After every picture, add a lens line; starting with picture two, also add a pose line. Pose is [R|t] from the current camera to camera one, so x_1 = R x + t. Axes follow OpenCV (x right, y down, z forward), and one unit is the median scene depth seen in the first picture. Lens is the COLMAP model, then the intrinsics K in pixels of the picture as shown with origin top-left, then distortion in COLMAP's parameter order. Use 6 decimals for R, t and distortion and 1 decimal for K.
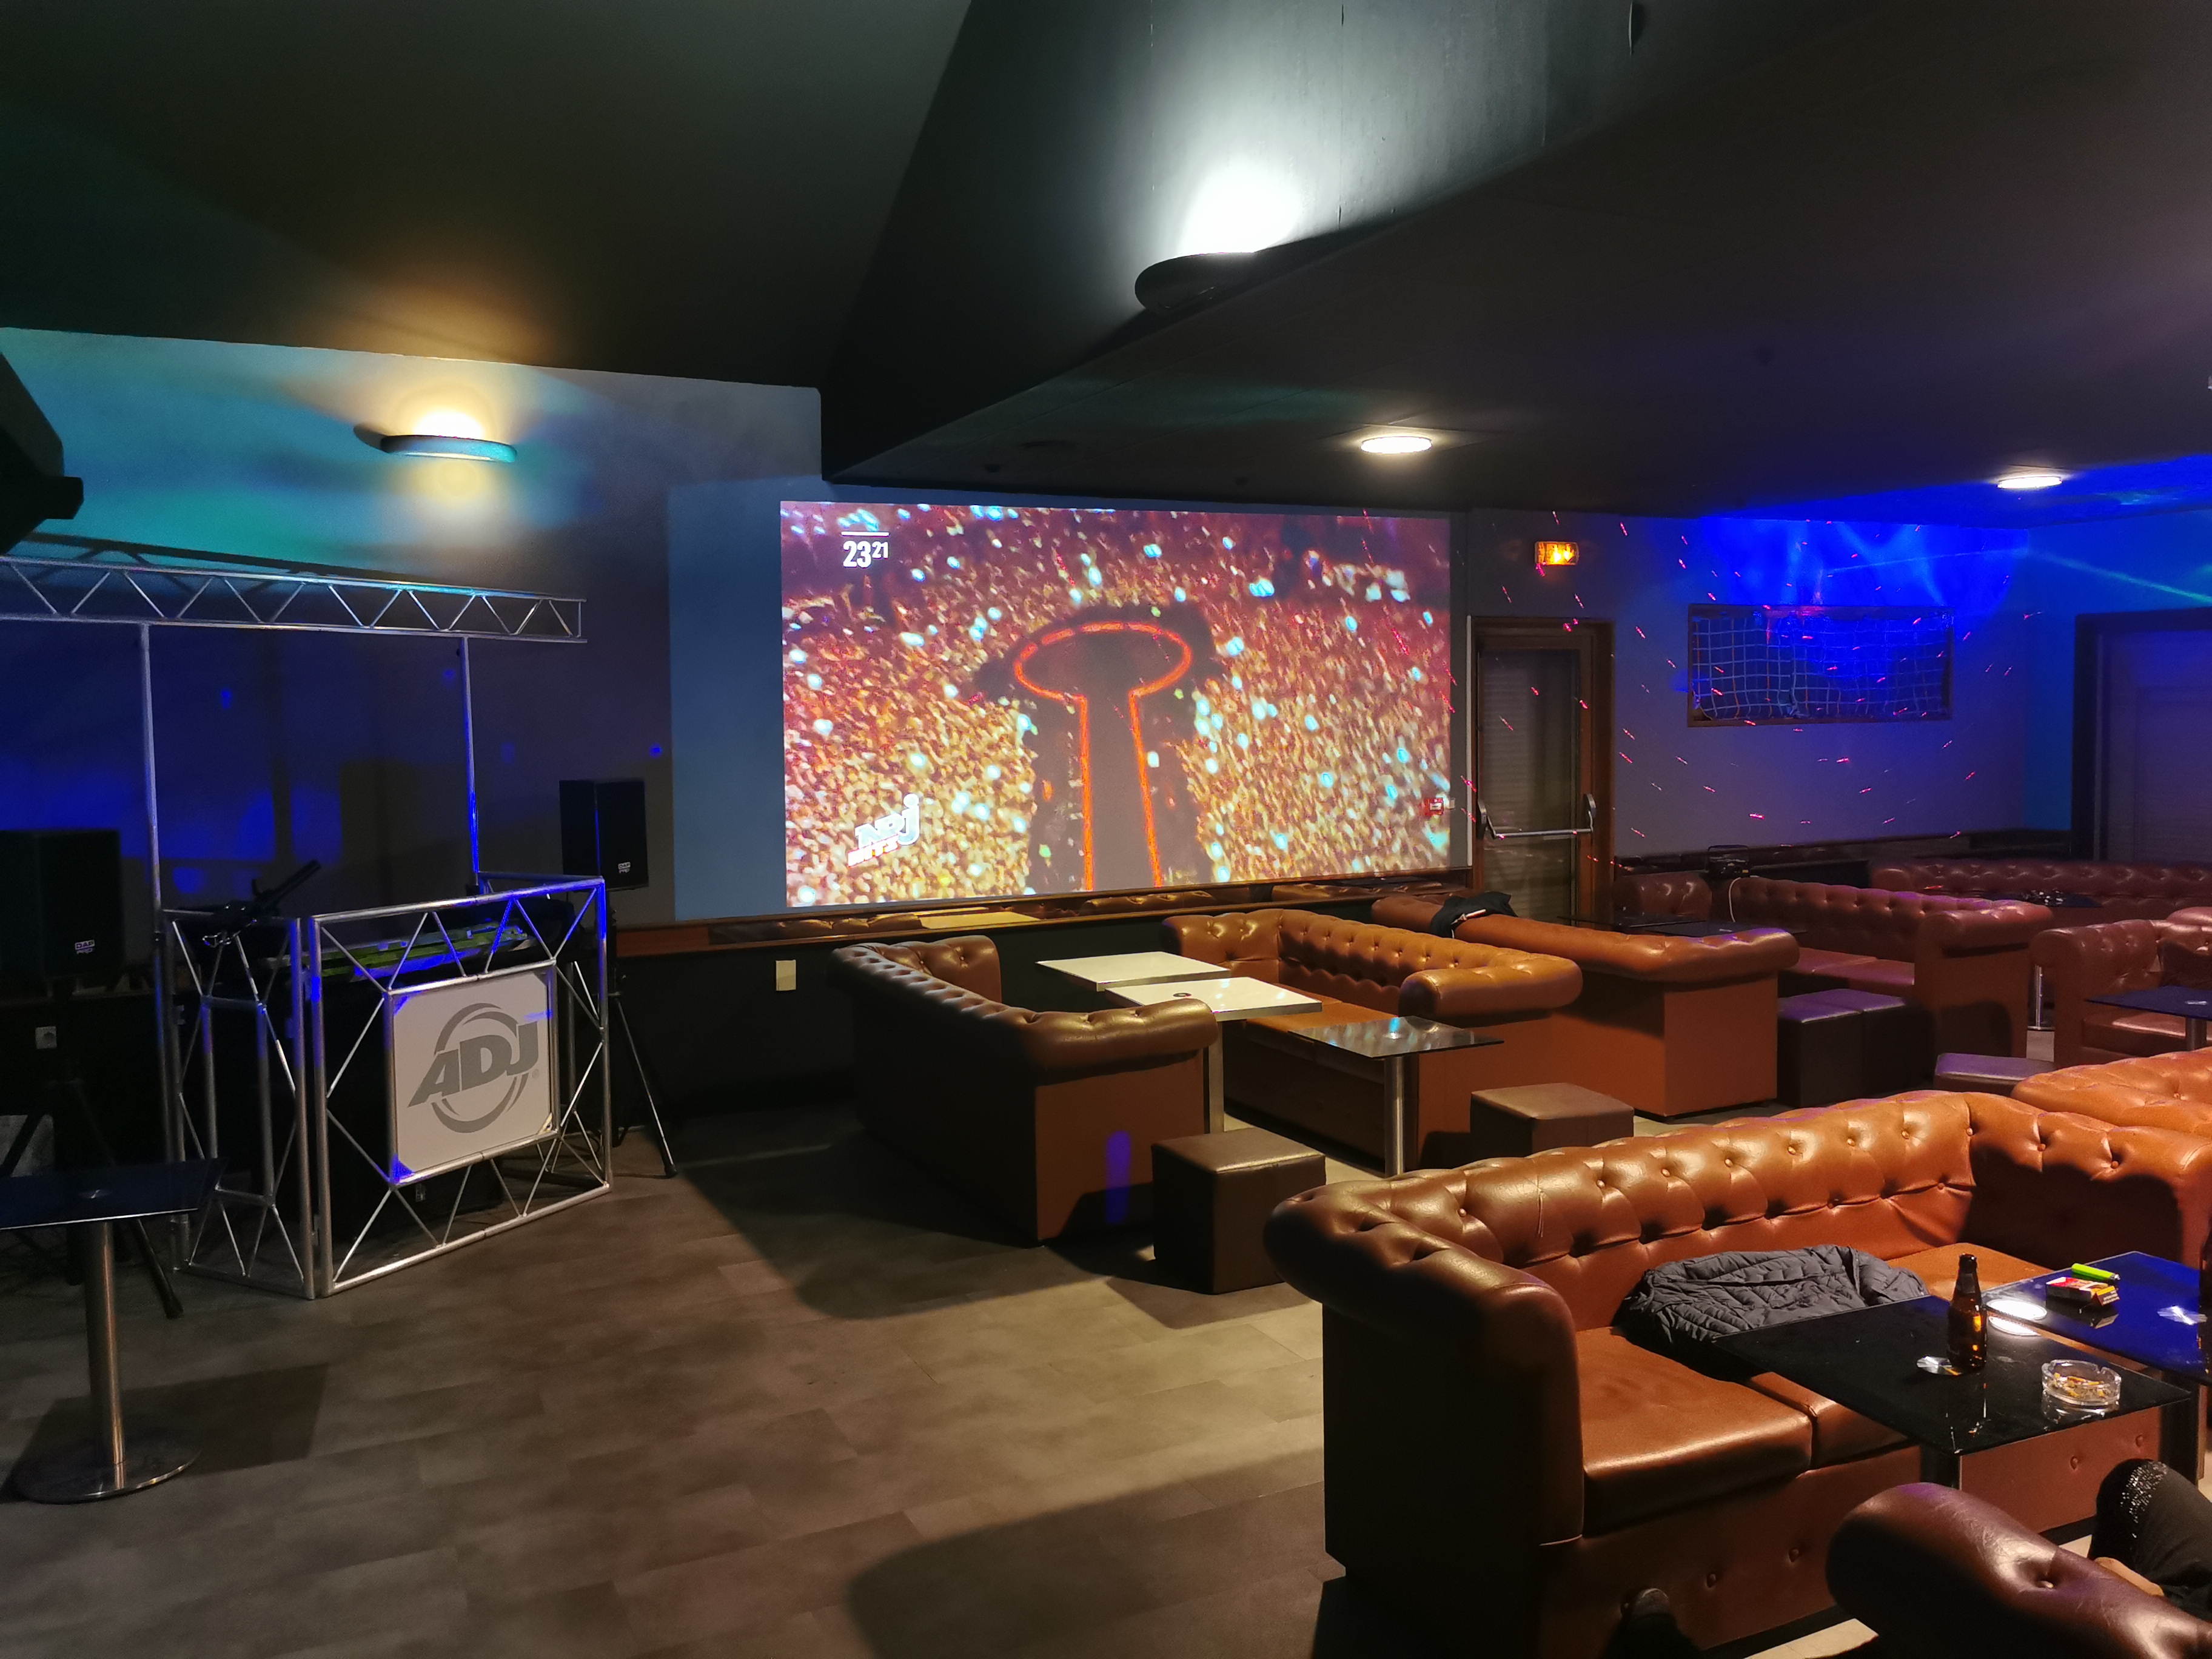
lens RADIAL K [[1719.3, 0, 1106.0], [0, 1719.3, 829.5], [0, 0, 1]] dist [0.089826, -0.135299]
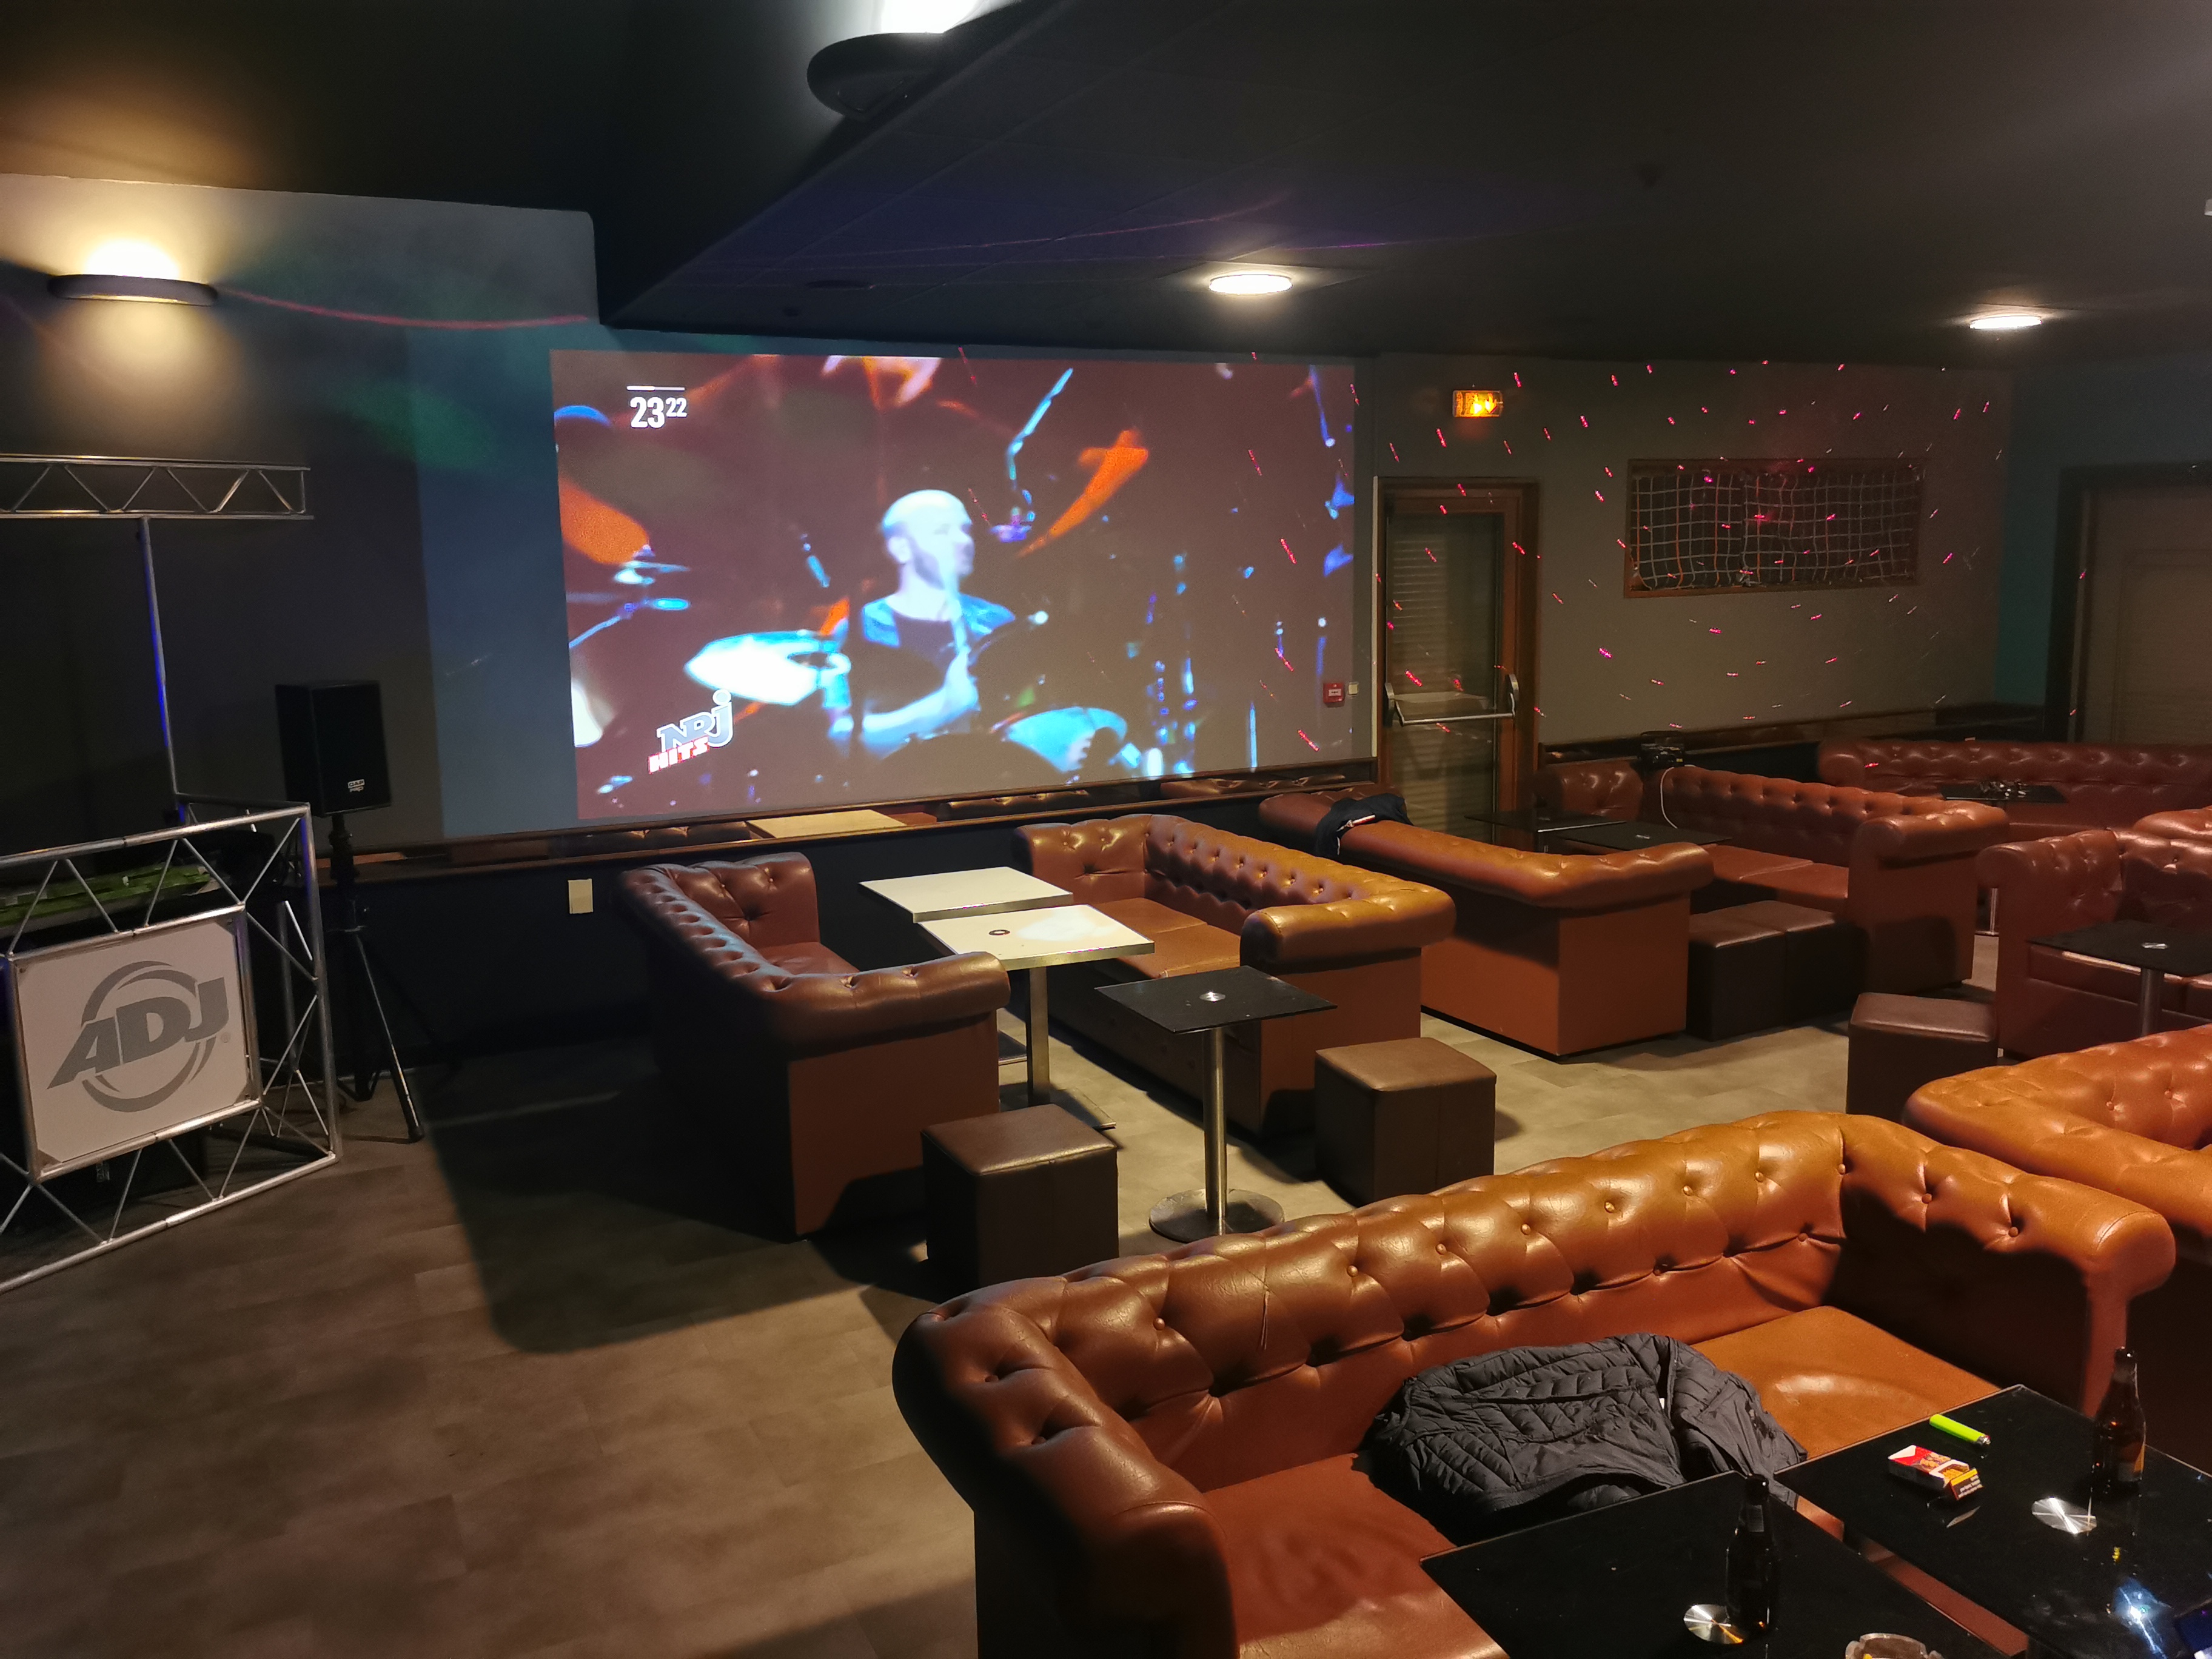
lens RADIAL K [[1723.0, 0, 1106.0], [0, 1723.0, 829.5], [0, 0, 1]] dist [0.112833, -0.164992]
pose [[0.999987, -0.003749, 0.003431, 0.107269], [0.003414, 0.995671, 0.092889, -0.042003], [-0.003764, -0.092876, 0.995671, 0.146987]]
